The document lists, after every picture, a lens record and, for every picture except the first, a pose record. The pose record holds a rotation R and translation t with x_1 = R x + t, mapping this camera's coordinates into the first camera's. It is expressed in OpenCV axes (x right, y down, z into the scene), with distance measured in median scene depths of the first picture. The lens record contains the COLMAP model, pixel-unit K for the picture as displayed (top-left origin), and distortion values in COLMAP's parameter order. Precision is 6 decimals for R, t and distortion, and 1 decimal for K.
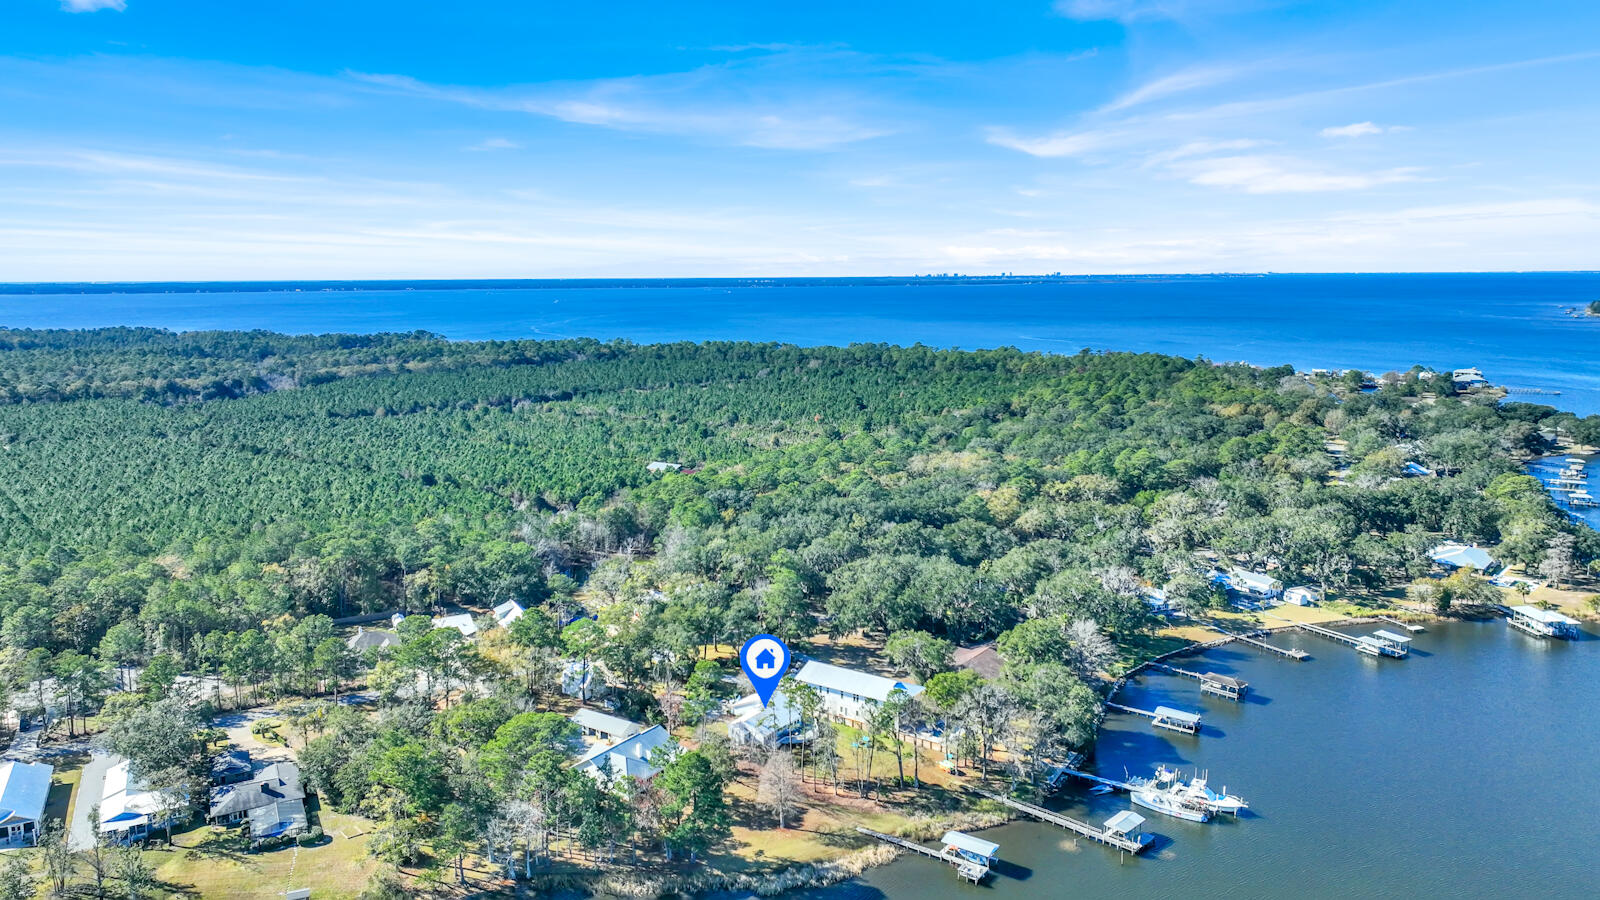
lens RADIAL K [[1131.6, 0, 800.0], [0, 1131.6, 450.0], [0, 0, 1]] dist [0.007769, 0.007560]
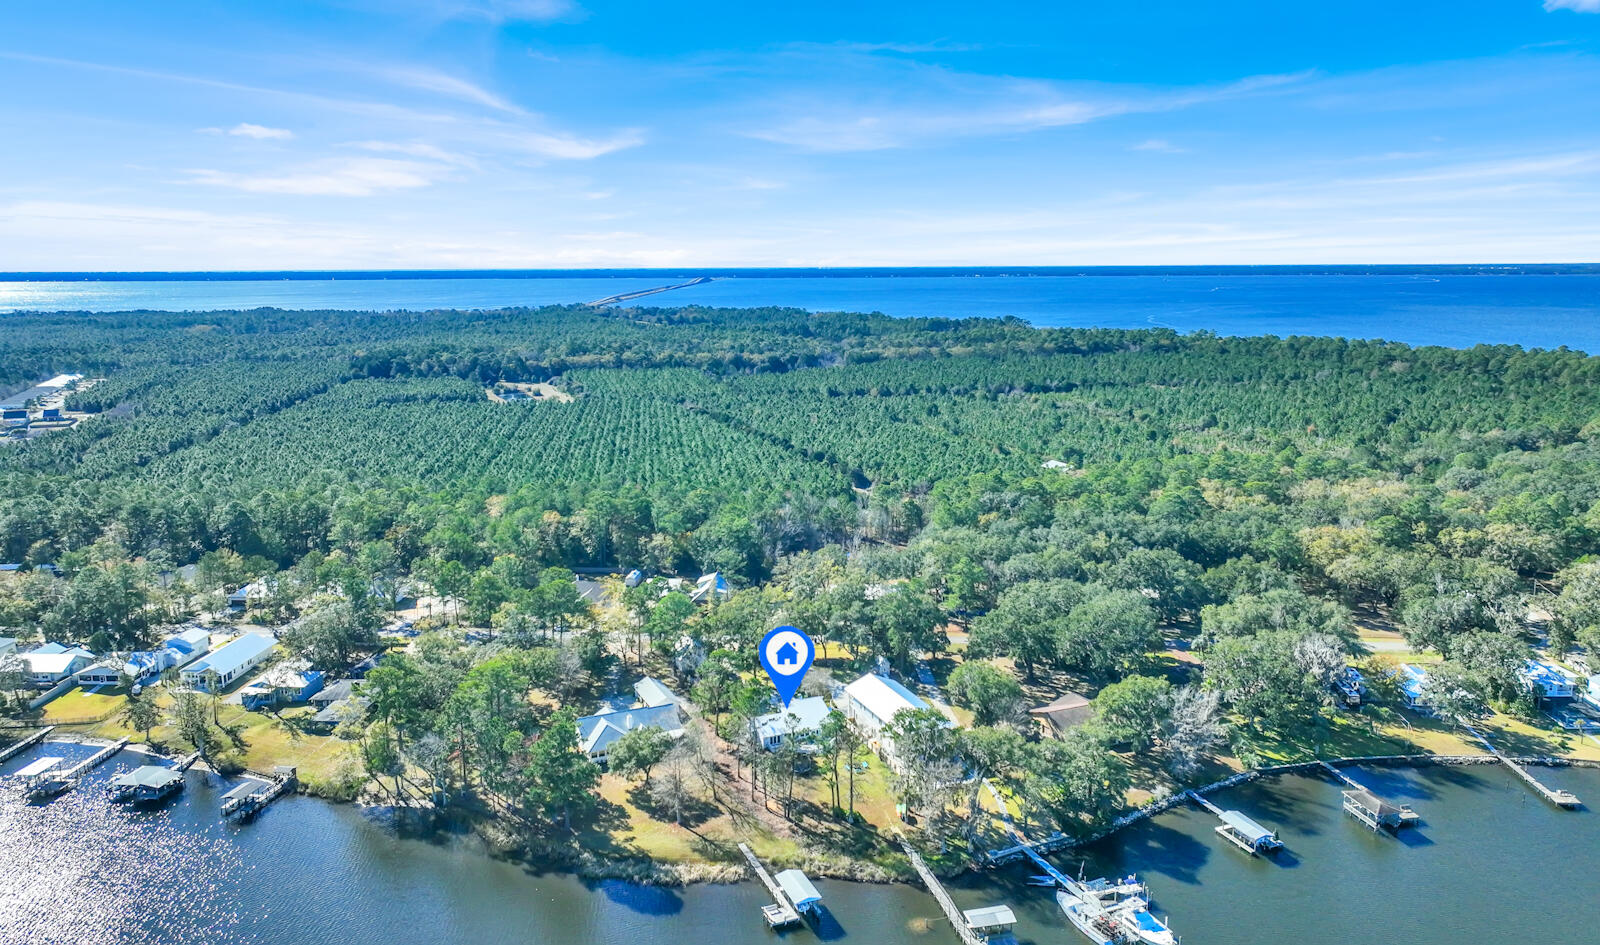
lens RADIAL K [[1221.1, 0, 800.0], [0, 1221.1, 472.5], [0, 0, 1]] dist [0.002951, 0.000098]
pose [[0.845951, 0.092892, -0.525107, 0.220426], [-0.083341, 0.995641, 0.041867, -0.003889], [0.526708, 0.008345, 0.850006, 0.069424]]
